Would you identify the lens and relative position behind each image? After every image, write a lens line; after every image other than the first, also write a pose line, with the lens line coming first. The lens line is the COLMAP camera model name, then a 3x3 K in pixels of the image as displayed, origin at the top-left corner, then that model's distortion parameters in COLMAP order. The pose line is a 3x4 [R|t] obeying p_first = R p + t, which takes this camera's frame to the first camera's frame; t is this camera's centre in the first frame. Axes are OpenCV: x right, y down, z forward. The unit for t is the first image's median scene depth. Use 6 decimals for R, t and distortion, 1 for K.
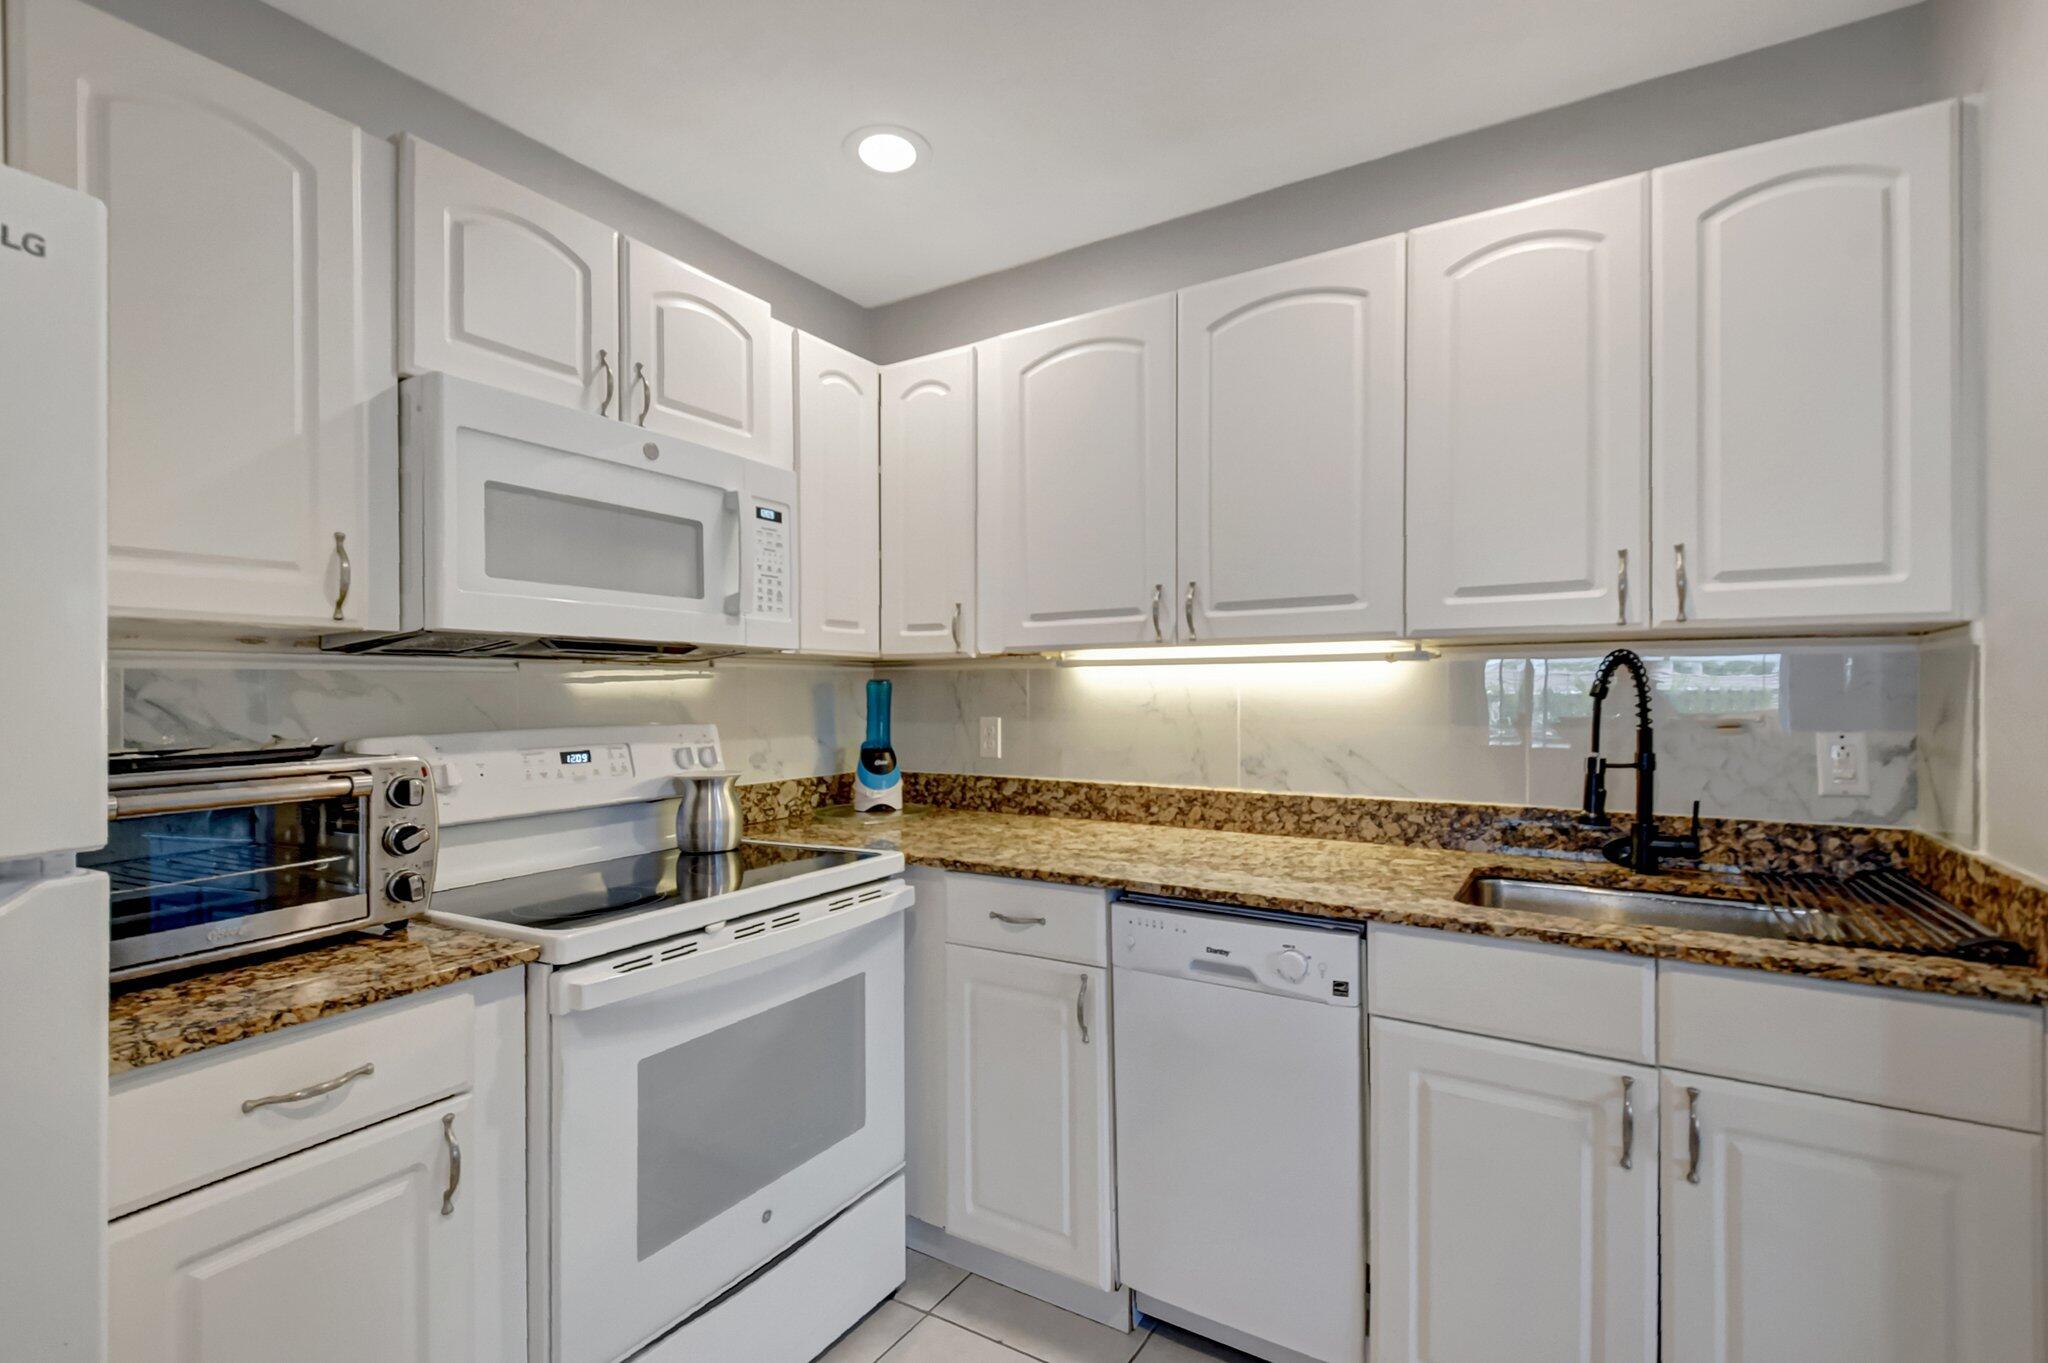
lens RADIAL K [[896.7, 0, 1024.0], [0, 896.7, 681.5], [0, 0, 1]] dist [0.015353, -0.009613]
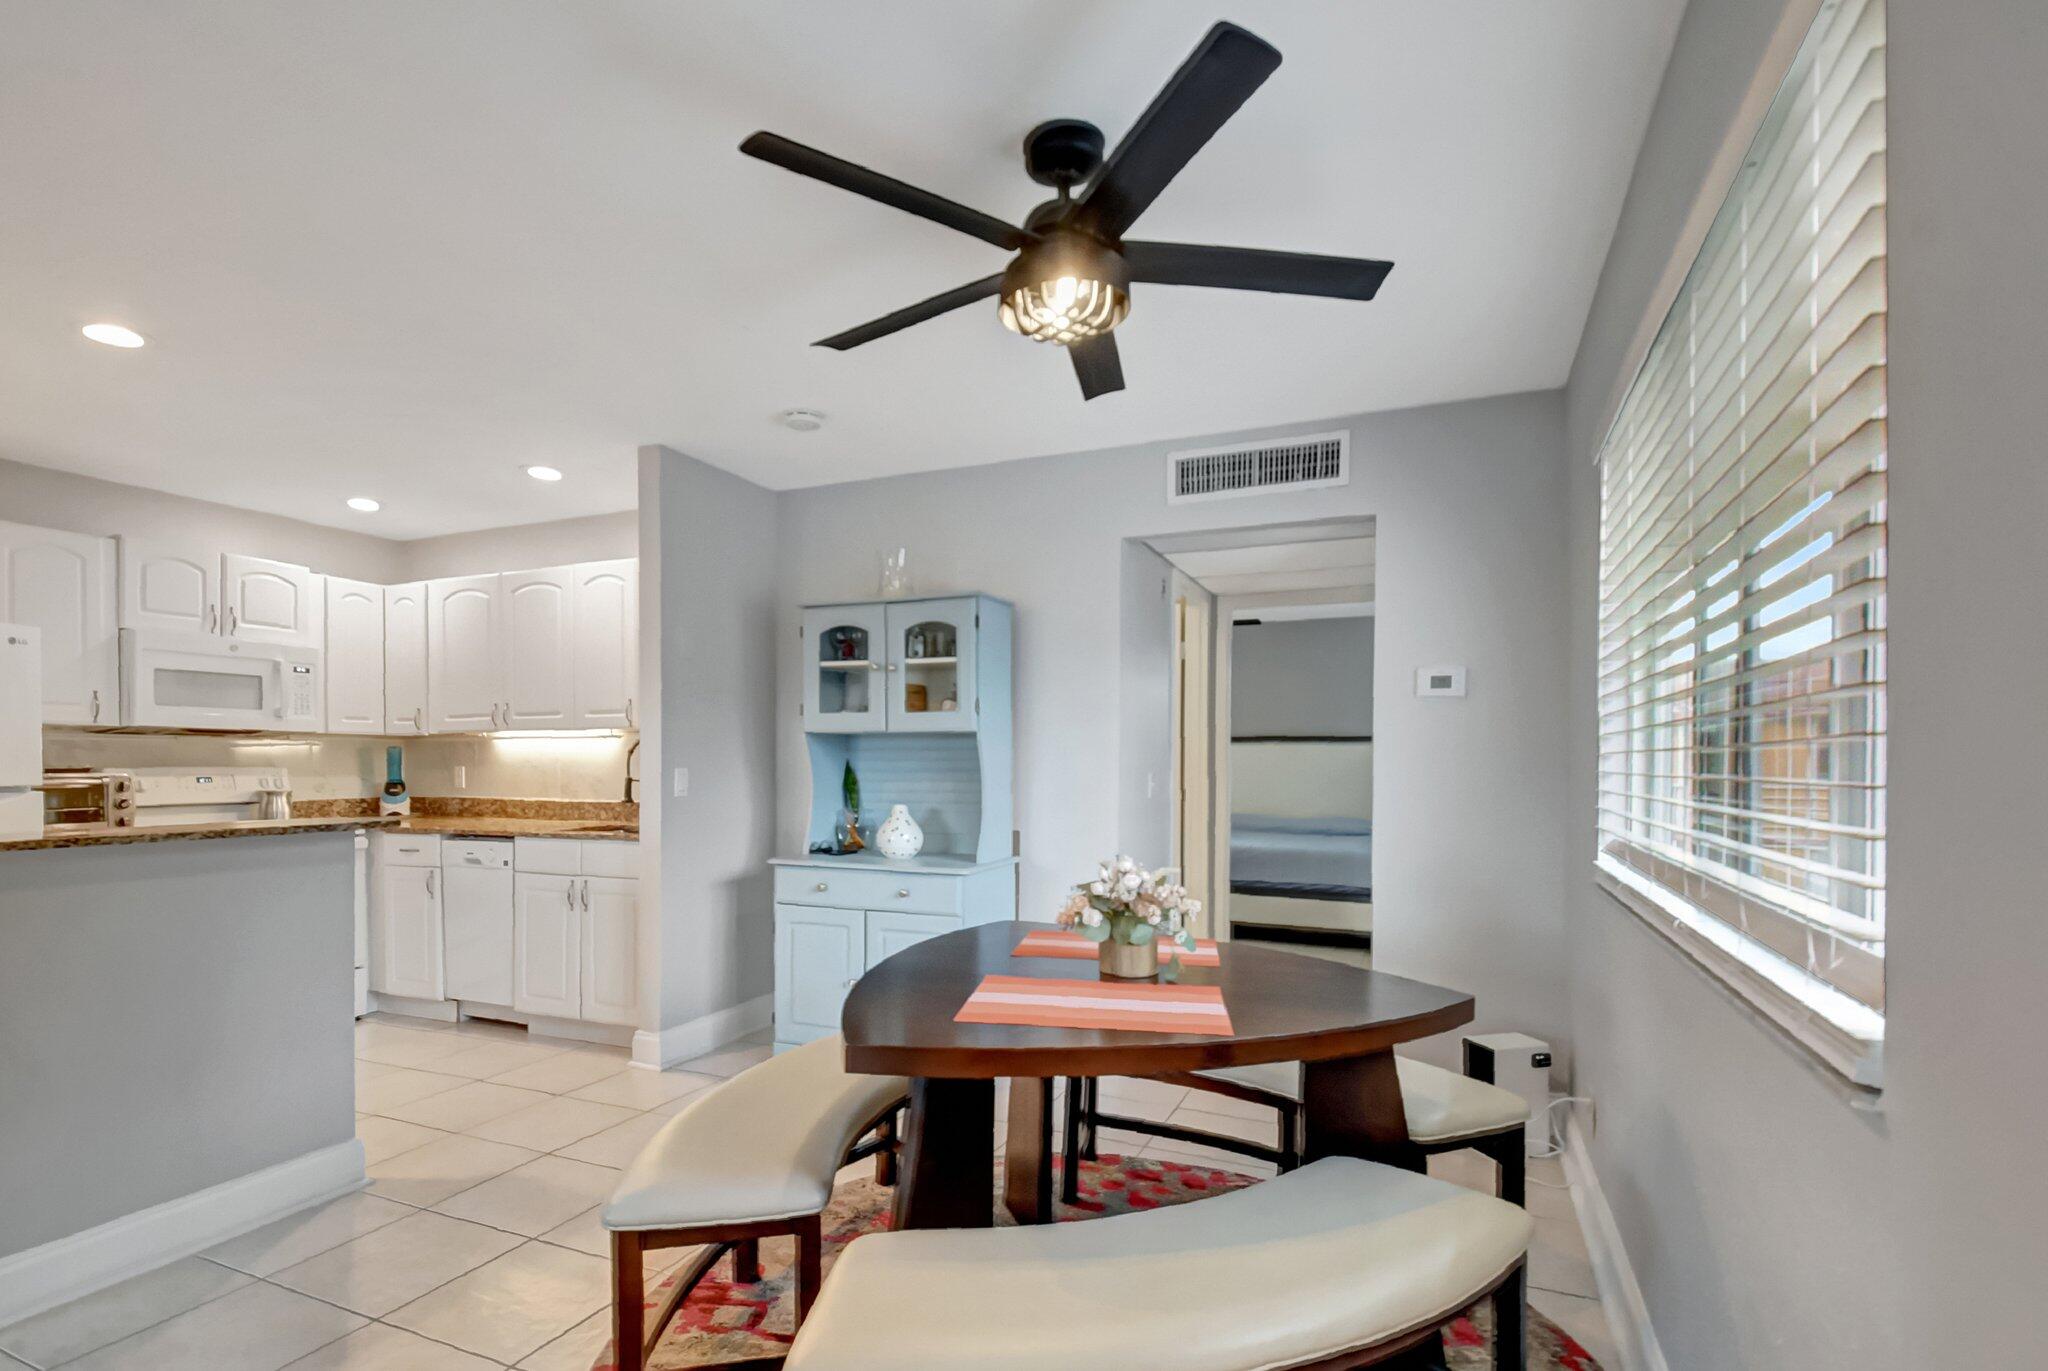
lens RADIAL K [[908.4, 0, 981.9], [0, 908.4, 768.2], [0, 0, 1]] dist [-0.029192, -0.000409]
pose [[0.984432, 0.002526, 0.175747, 0.925434], [-0.005636, 0.999836, 0.017202, 0.005607], [-0.175675, -0.017925, 0.984285, -1.373844]]
